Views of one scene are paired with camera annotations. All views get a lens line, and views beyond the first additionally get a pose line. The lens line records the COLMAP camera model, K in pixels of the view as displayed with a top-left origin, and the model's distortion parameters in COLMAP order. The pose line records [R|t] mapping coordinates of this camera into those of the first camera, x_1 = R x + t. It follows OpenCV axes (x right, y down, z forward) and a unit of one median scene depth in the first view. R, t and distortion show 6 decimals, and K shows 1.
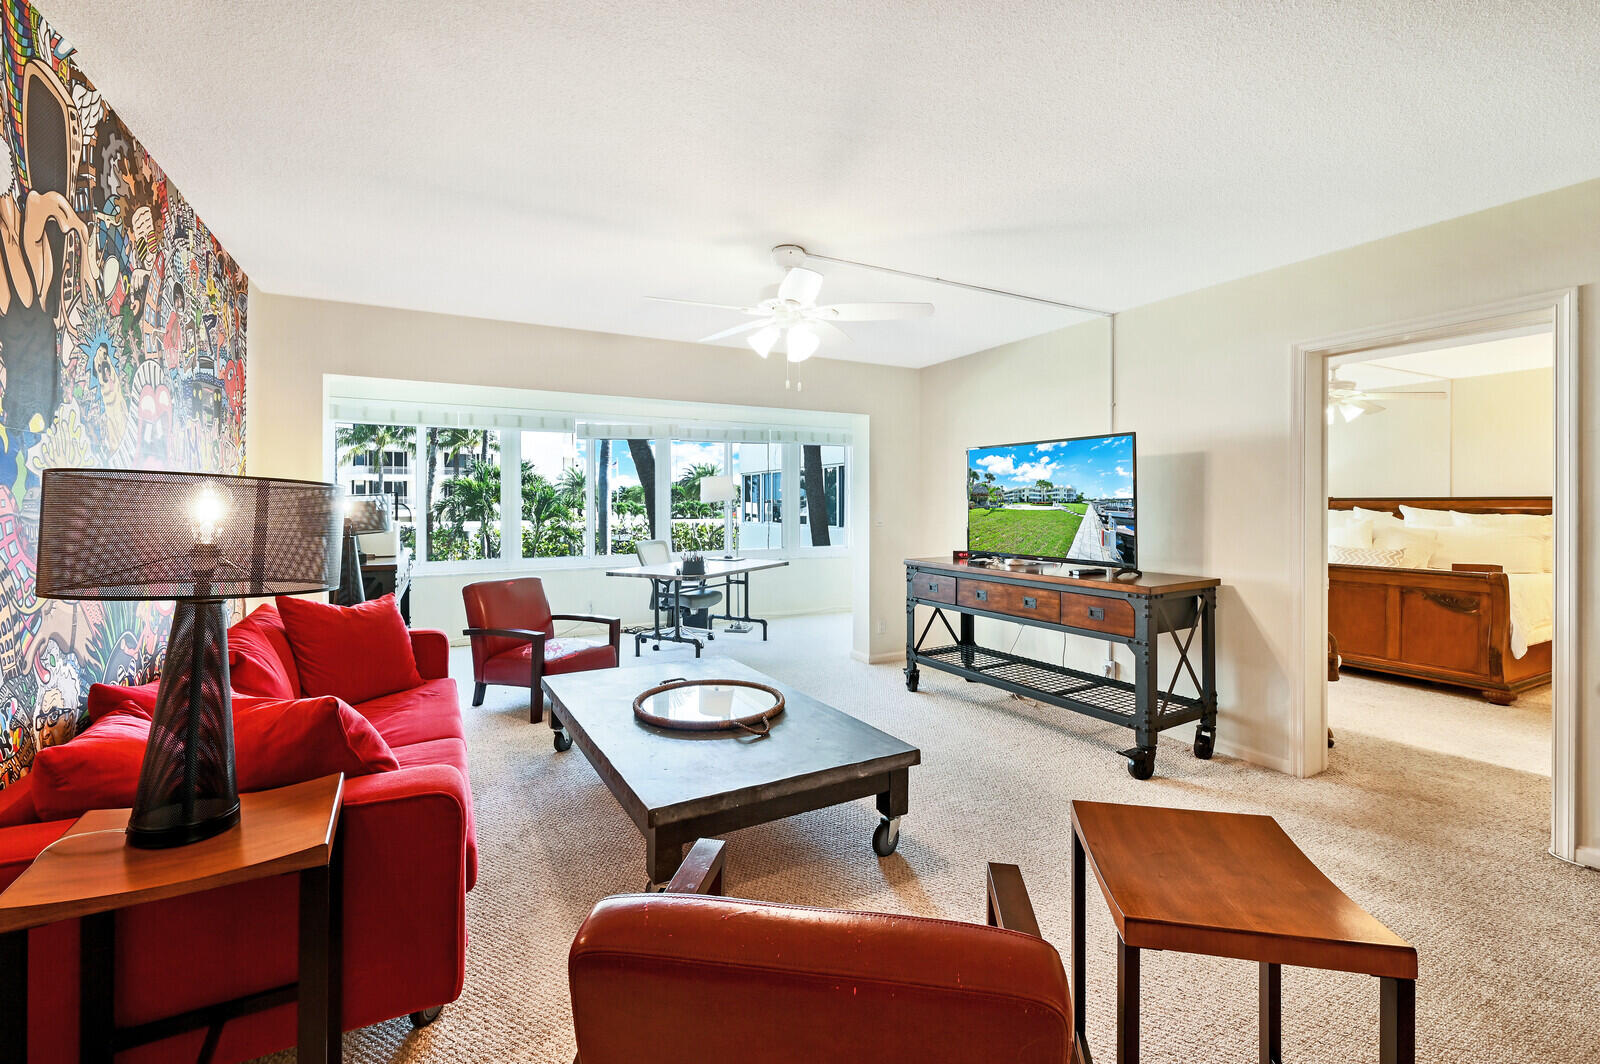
lens RADIAL K [[699.1, 0, 816.7], [0, 699.1, 506.2], [0, 0, 1]] dist [-0.000268, 0.001065]
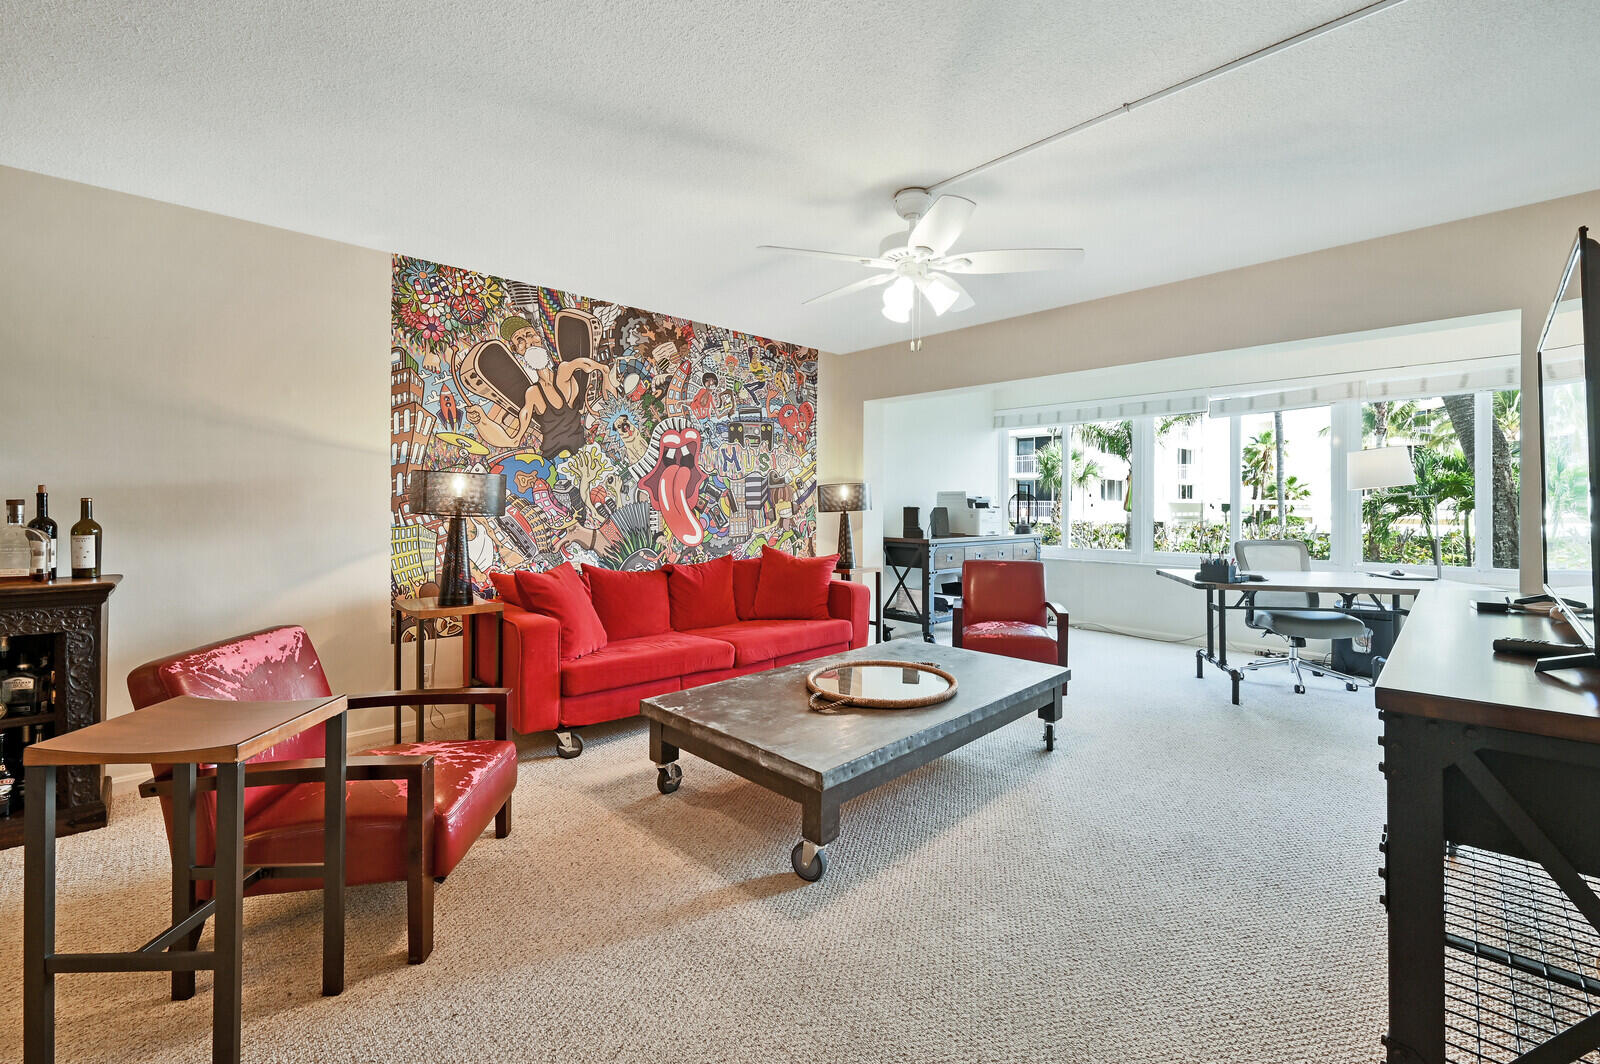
lens RADIAL K [[684.0, 0, 795.4], [0, 684.0, 501.3], [0, 0, 1]] dist [-0.002097, 0.000022]
pose [[0.232806, 0.000767, -0.972523, 0.535836], [-0.008302, 0.999965, -0.001199, 0.017189], [0.972488, 0.008353, 0.232805, 0.453920]]
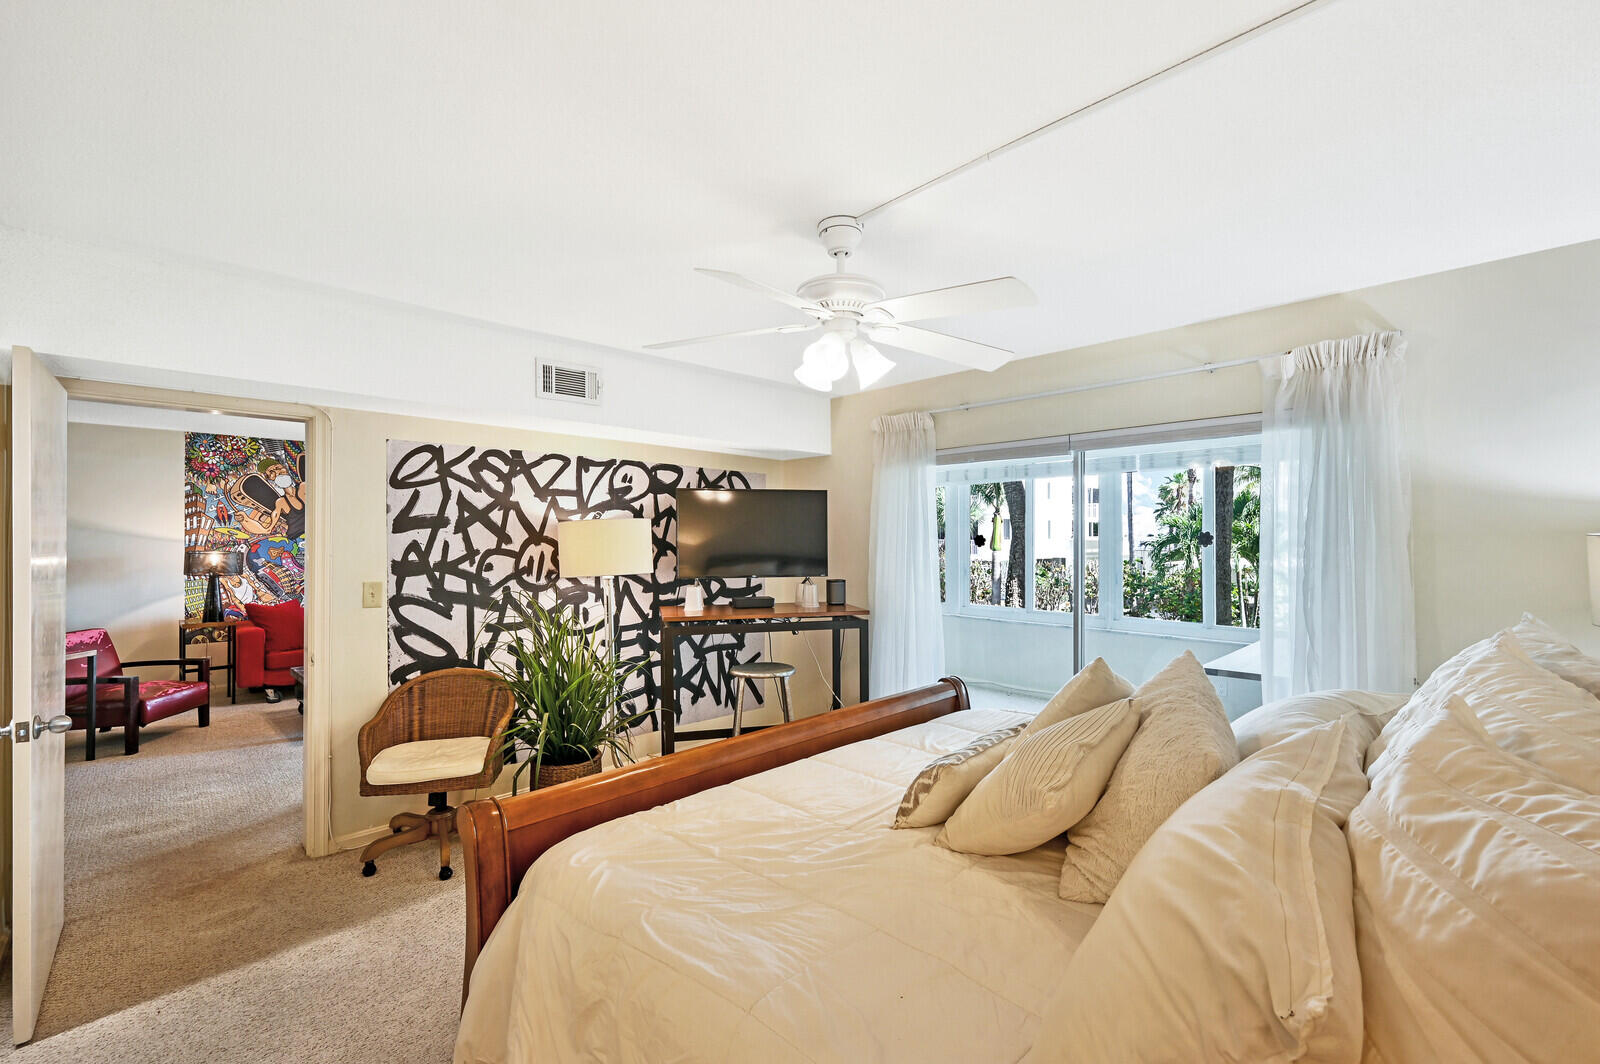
lens RADIAL K [[699.1, 0, 797.6], [0, 699.1, 528.7], [0, 0, 1]] dist [-0.000268, 0.001065]
pose [[0.237124, -0.010768, -0.971420, 1.377968], [-0.001106, 0.999935, -0.011354, -0.043348], [0.971479, 0.003767, 0.237096, 1.072110]]
